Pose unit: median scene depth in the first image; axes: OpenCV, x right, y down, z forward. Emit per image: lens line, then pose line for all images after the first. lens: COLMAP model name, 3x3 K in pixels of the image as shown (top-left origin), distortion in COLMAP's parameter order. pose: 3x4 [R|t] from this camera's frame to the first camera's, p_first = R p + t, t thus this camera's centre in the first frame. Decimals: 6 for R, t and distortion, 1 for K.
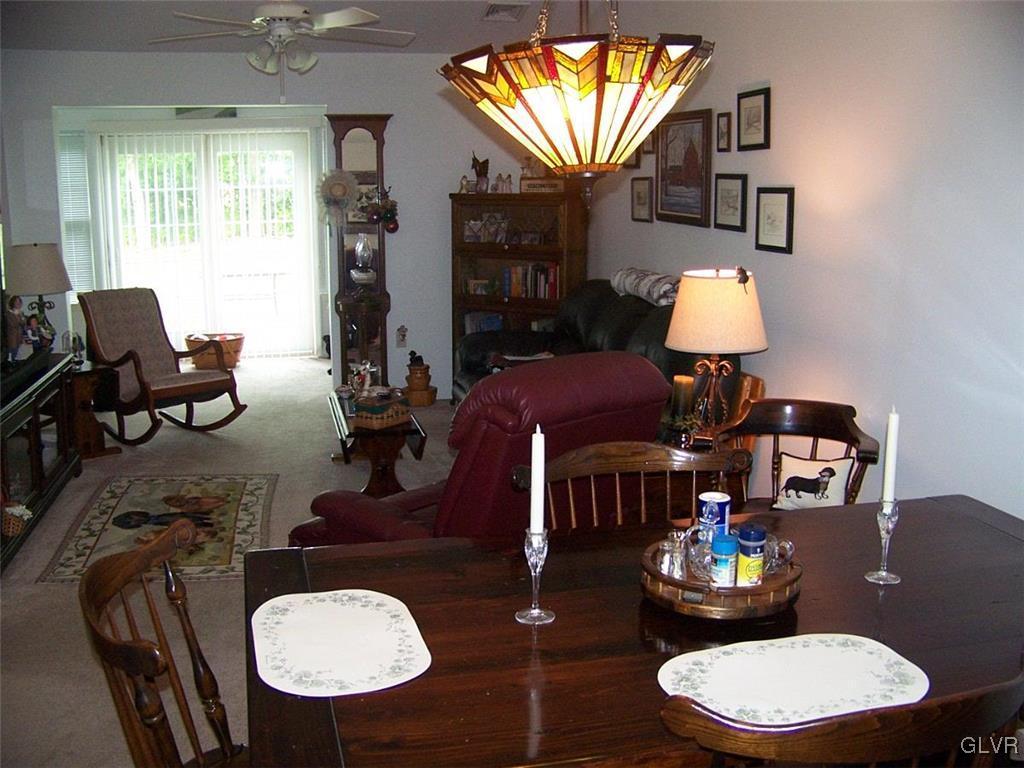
lens RADIAL K [[1046.6, 0, 509.4], [0, 1046.6, 382.7], [0, 0, 1]] dist [-0.140277, 0.000000]
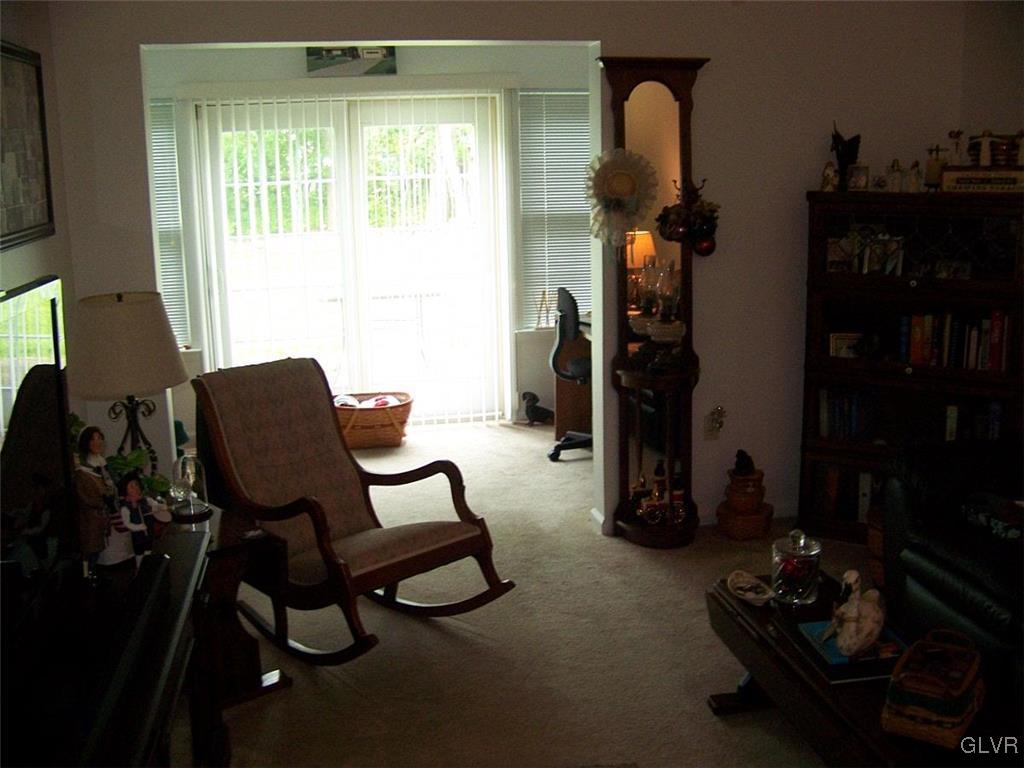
lens RADIAL K [[1046.6, 0, 515.2], [0, 1046.6, 384.1], [0, 0, 1]] dist [-0.140277, 0.000000]
pose [[0.999355, -0.004220, -0.035664, -0.204835], [0.004779, 0.999867, 0.015598, -0.080836], [0.035594, -0.015758, 0.999242, 0.399568]]
